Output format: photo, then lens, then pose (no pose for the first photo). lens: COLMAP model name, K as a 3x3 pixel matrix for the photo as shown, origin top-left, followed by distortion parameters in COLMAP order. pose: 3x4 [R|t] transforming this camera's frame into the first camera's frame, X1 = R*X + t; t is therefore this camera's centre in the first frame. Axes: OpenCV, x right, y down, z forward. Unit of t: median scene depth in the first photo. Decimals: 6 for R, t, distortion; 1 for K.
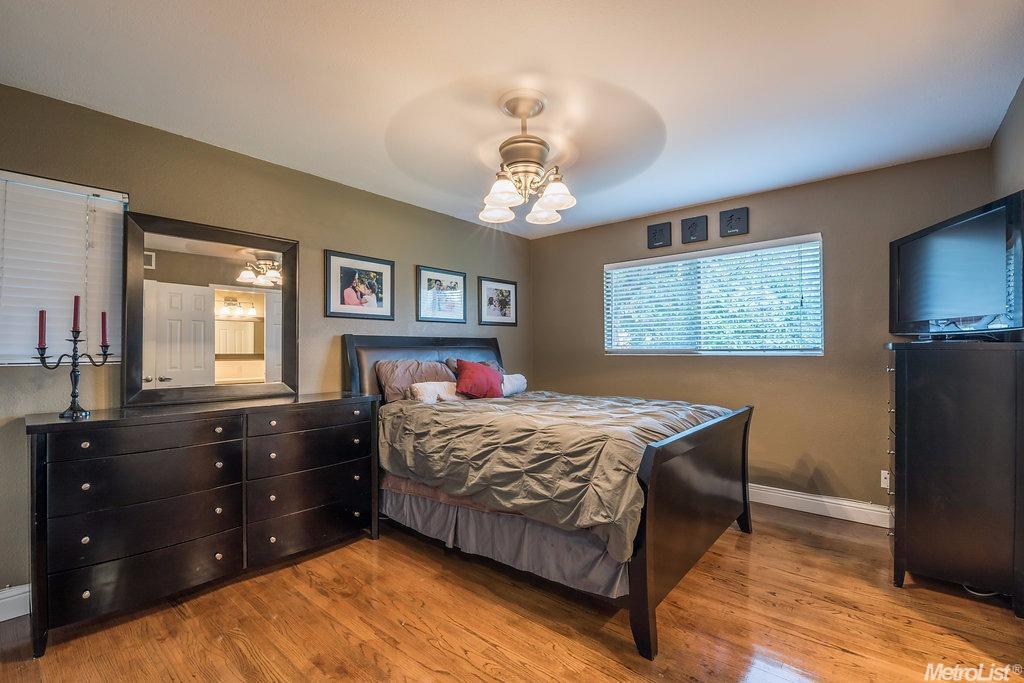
lens RADIAL K [[443.1, 0, 512.0], [0, 443.1, 341.5], [0, 0, 1]] dist [-0.002848, -0.000474]
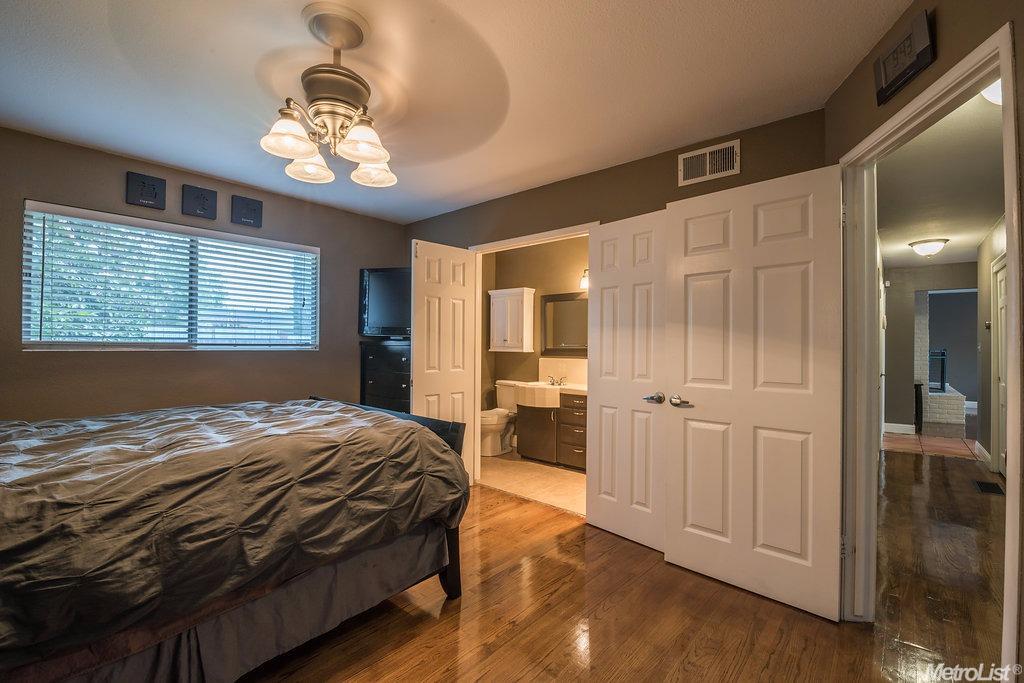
lens RADIAL K [[450.4, 0, 512.0], [0, 450.4, 341.5], [0, 0, 1]] dist [0.002027, -0.011762]
pose [[0.015132, 0.011952, 0.999814, -0.630902], [-0.025178, 0.999616, -0.011569, 0.011779], [-0.999568, -0.024998, 0.015427, 0.563292]]
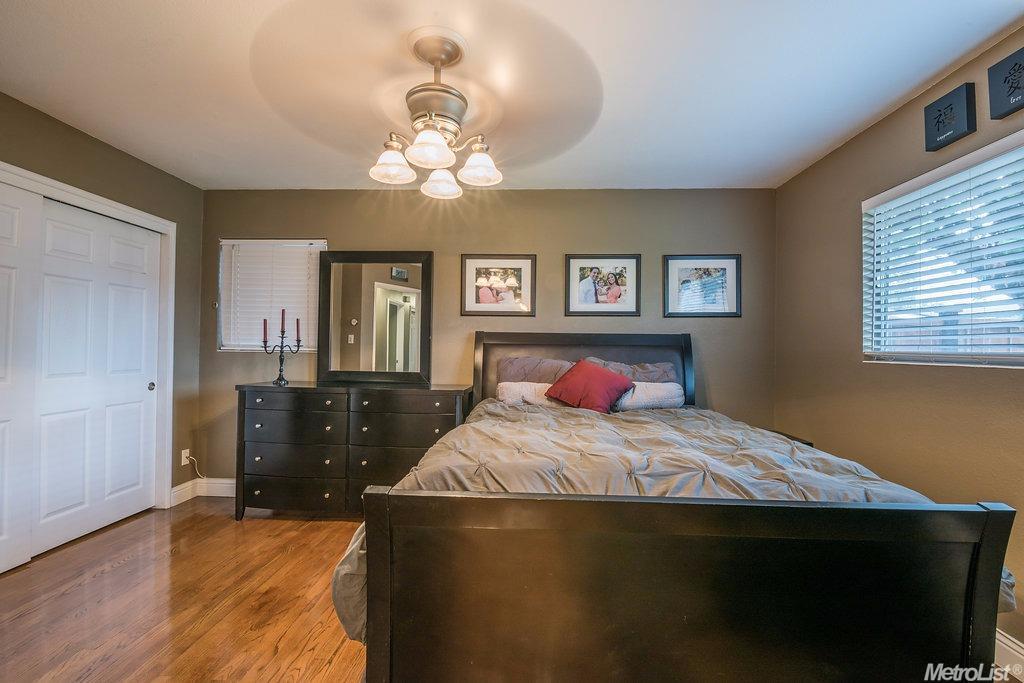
lens RADIAL K [[450.4, 0, 512.0], [0, 450.4, 341.5], [0, 0, 1]] dist [0.002027, -0.011762]
pose [[0.615483, 0.002007, -0.788147, 0.649999], [-0.002385, 0.999997, 0.000684, 0.008851], [0.788146, 0.001459, 0.615486, 0.500288]]
